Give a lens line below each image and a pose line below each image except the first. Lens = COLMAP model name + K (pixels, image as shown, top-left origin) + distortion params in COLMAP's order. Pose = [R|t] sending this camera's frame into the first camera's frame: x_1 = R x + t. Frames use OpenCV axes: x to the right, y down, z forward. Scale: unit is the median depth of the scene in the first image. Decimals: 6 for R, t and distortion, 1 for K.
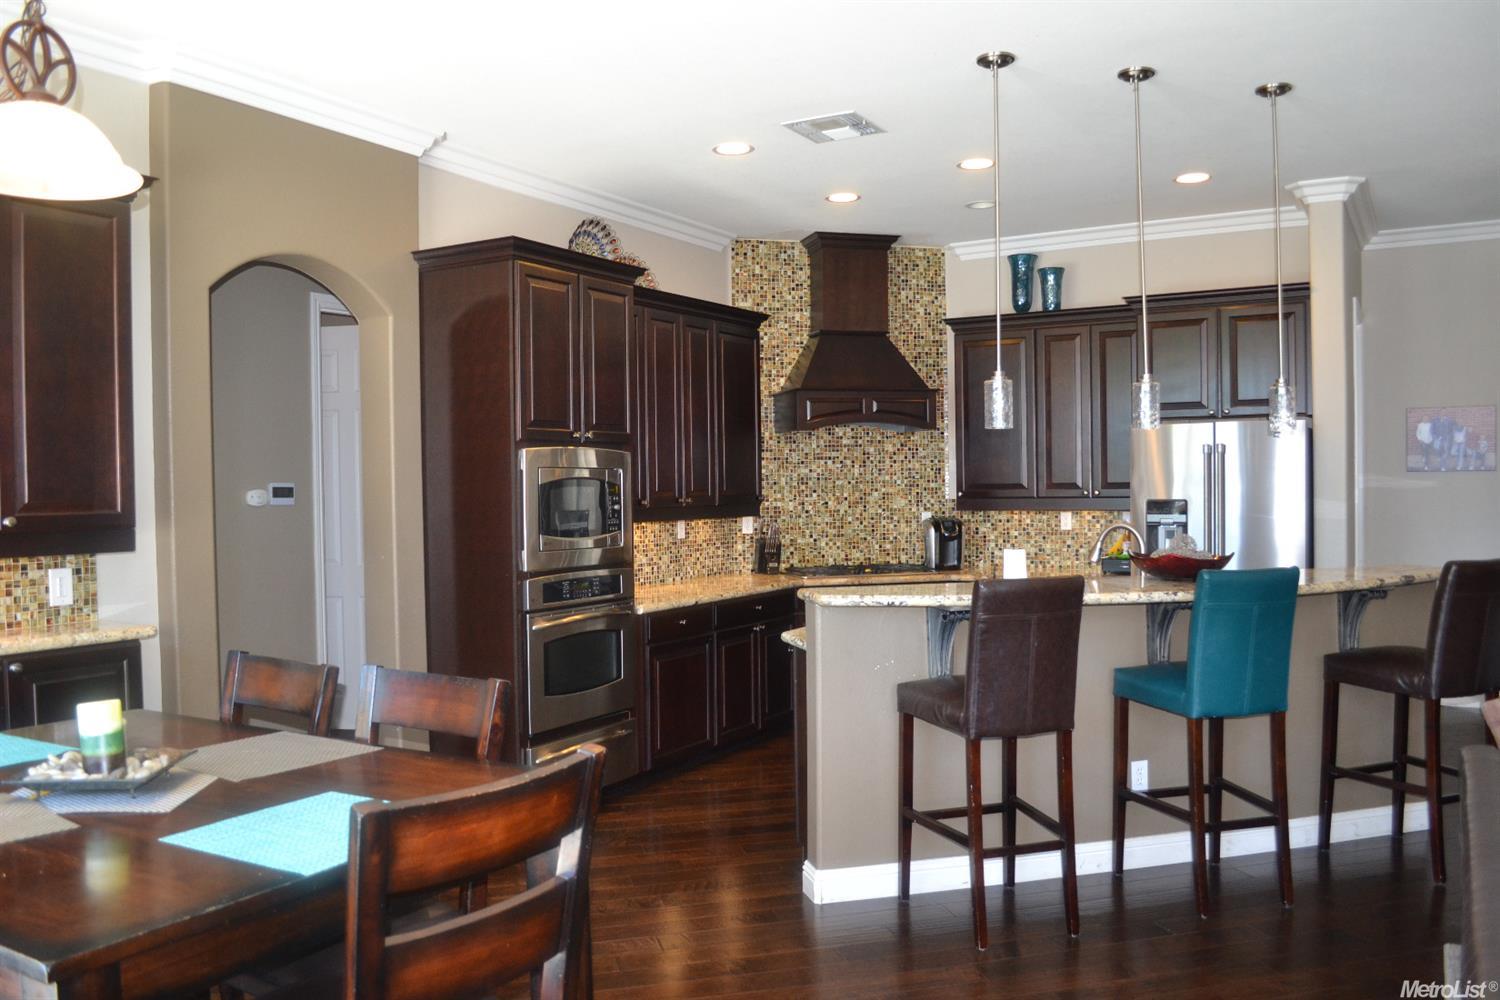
lens RADIAL K [[1205.6, 0, 749.1], [0, 1205.6, 500.0], [0, 0, 1]] dist [-0.077967, 0.006117]
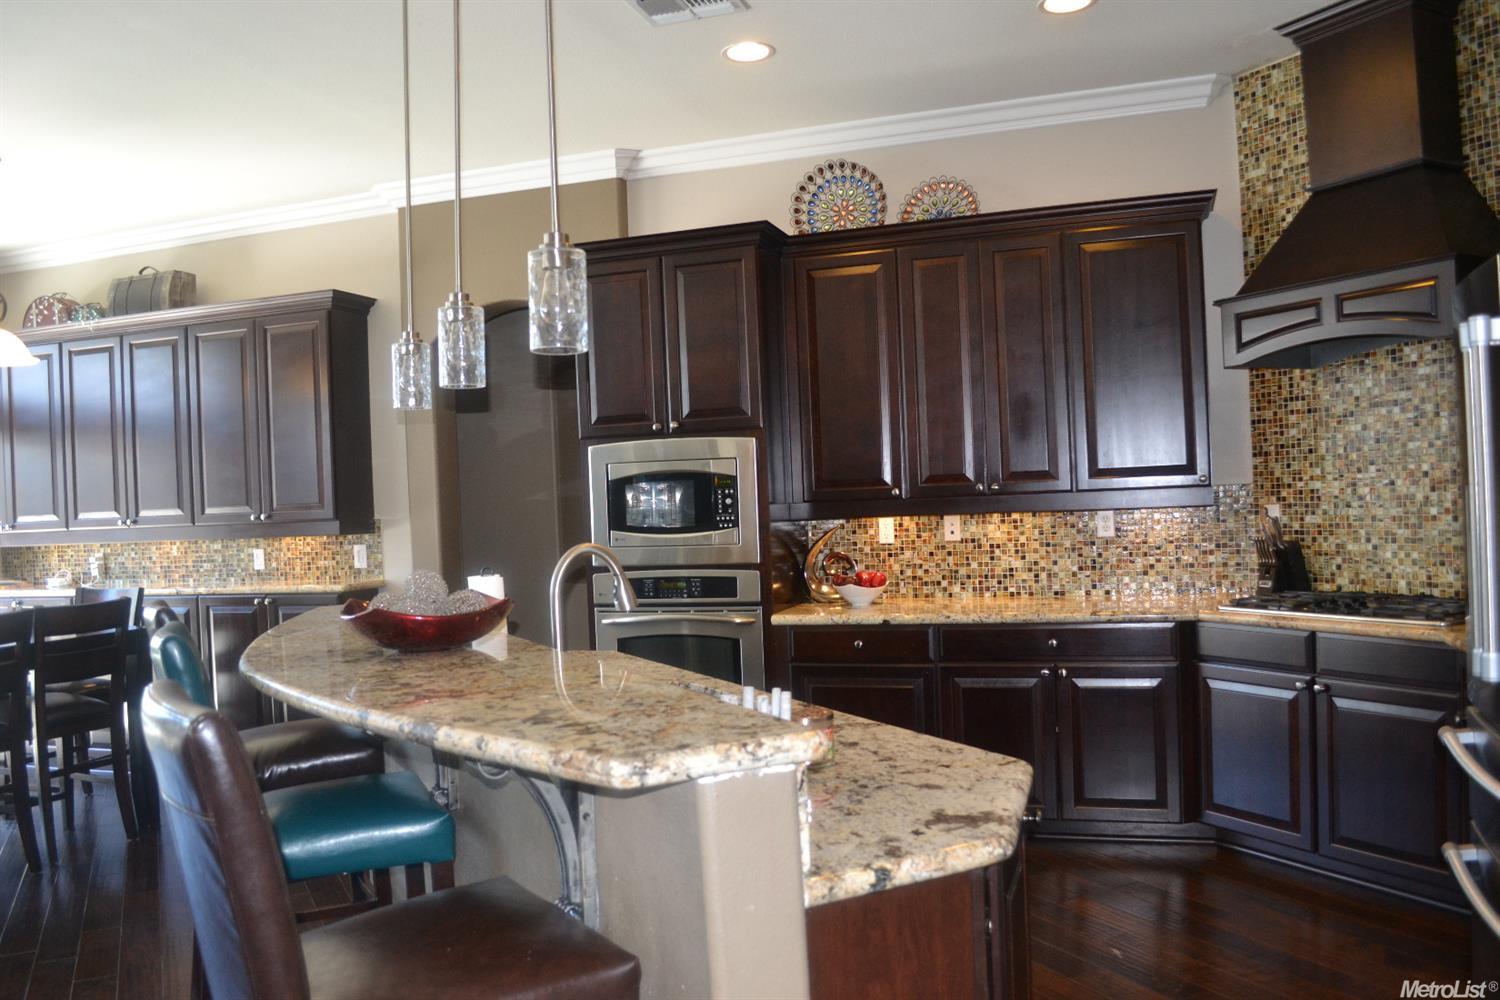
lens RADIAL K [[1205.6, 0, 750.7], [0, 1205.6, 500.2], [0, 0, 1]] dist [-0.077967, 0.006117]
pose [[0.203390, 0.009899, -0.979048, 0.549213], [0.027628, 0.999493, 0.015845, -0.006329], [0.978708, -0.030272, 0.203013, 0.595804]]
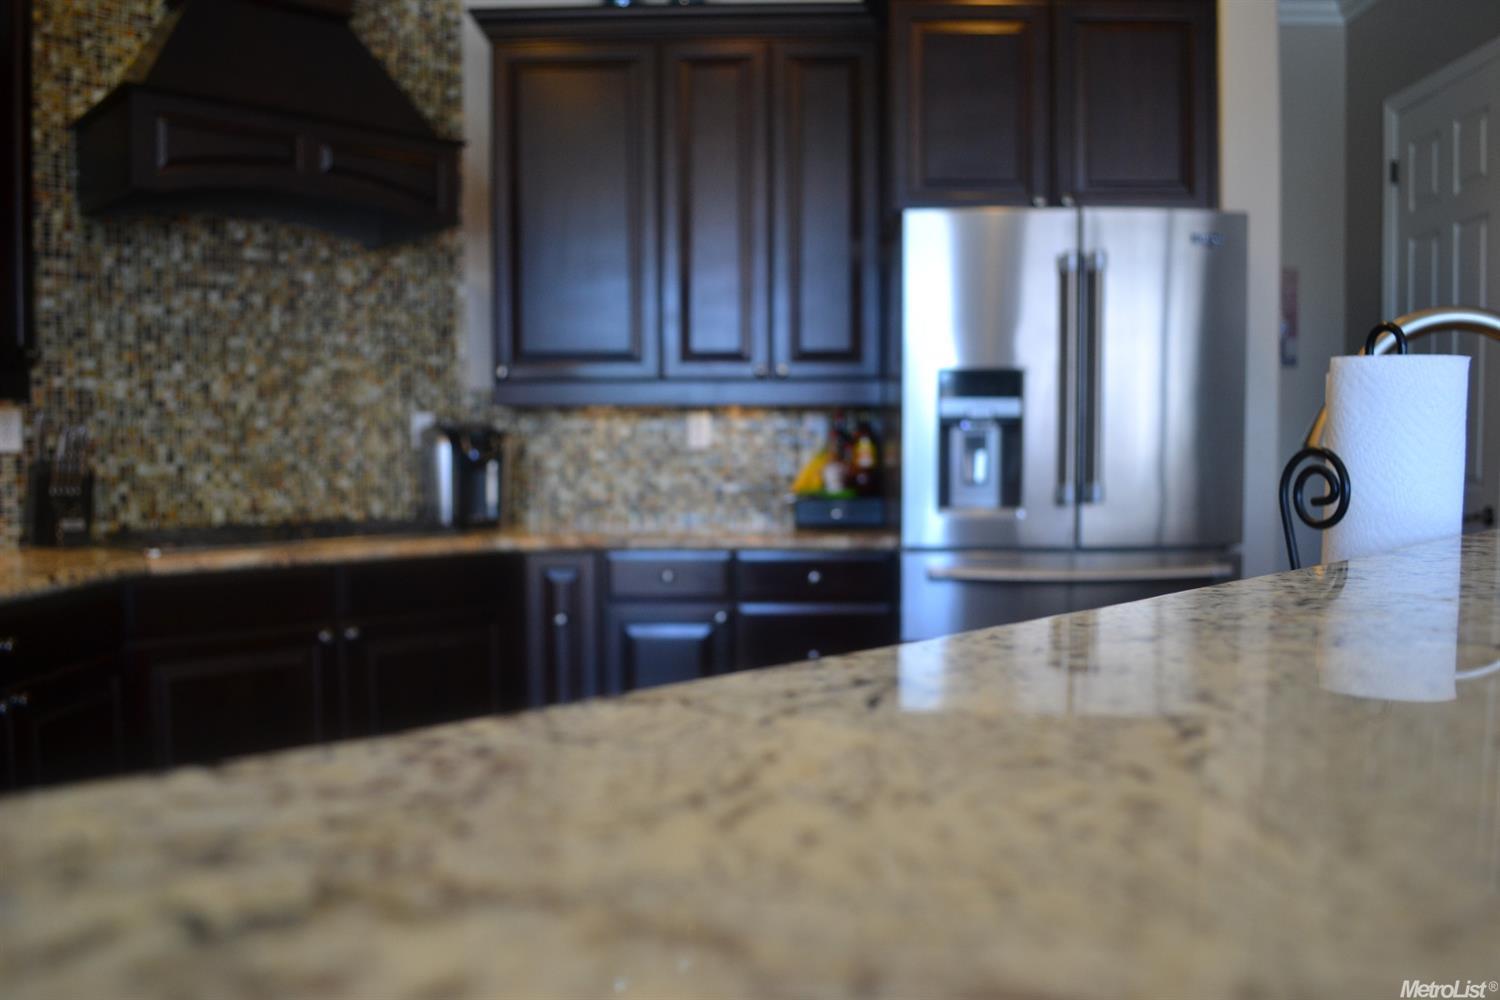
lens RADIAL K [[1205.6, 0, 751.6], [0, 1205.6, 510.4], [0, 0, 1]] dist [-0.077967, 0.006117]
pose [[0.878096, -0.014598, 0.478262, 0.030849], [-0.002804, 0.999360, 0.035651, 0.032705], [-0.478477, -0.032646, 0.877493, 0.517191]]
